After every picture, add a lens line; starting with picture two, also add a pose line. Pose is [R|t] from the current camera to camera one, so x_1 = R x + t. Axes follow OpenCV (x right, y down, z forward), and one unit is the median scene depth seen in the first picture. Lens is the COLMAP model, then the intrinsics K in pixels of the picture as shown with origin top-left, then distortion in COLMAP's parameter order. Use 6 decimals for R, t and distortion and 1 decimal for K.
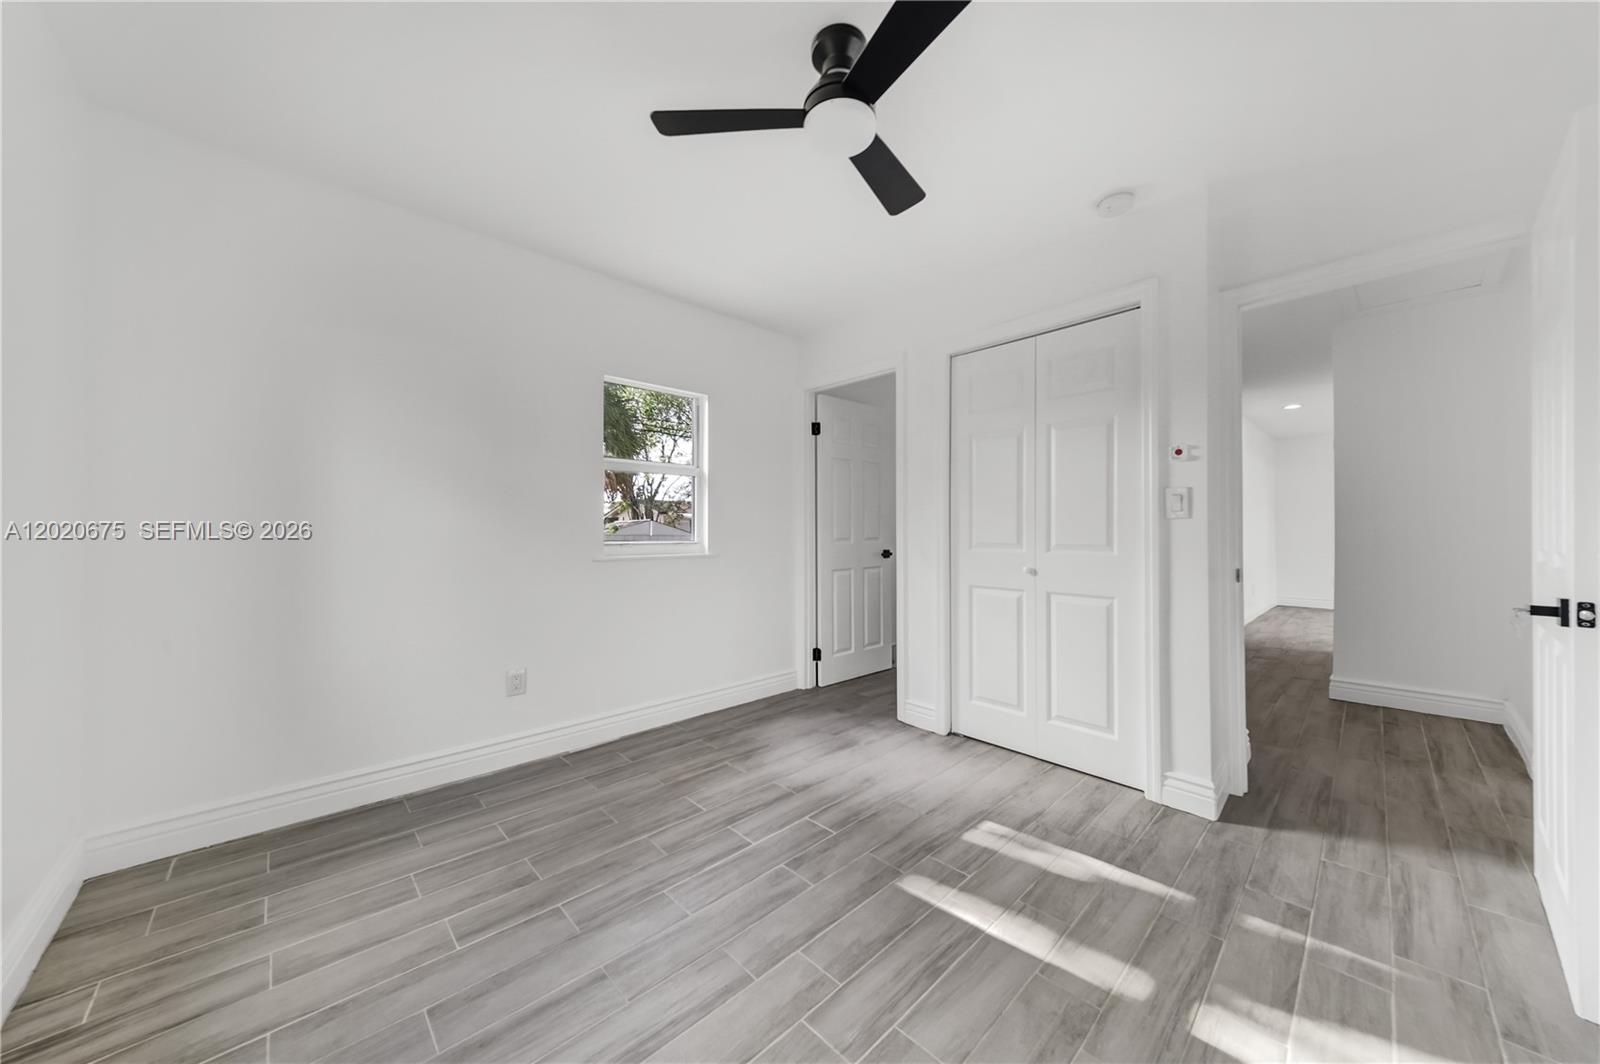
lens RADIAL K [[562.4, 0, 808.2], [0, 562.4, 534.6], [0, 0, 1]] dist [0.001251, -0.000125]
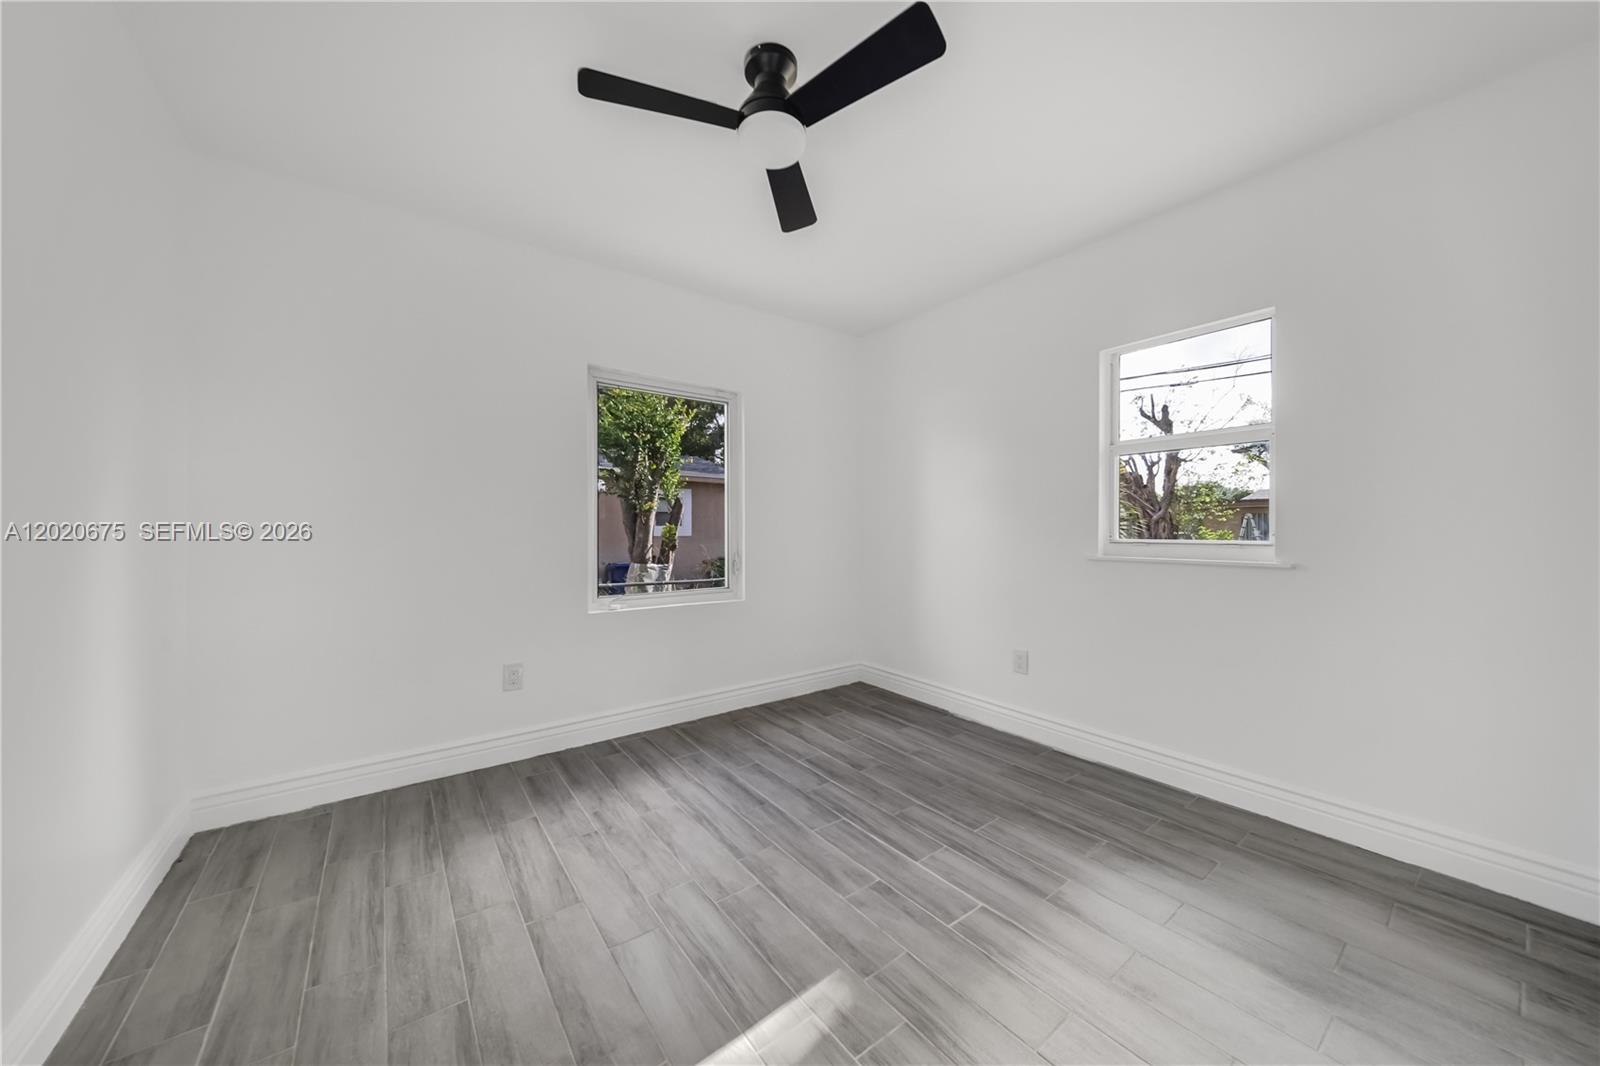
lens RADIAL K [[562.4, 0, 808.2], [0, 562.4, 535.6], [0, 0, 1]] dist [0.001251, -0.000125]
pose [[-0.126620, 0.021010, -0.991729, 0.868309], [-0.008307, 0.999718, 0.022240, -0.019738], [0.991917, 0.011055, -0.126409, 0.948851]]
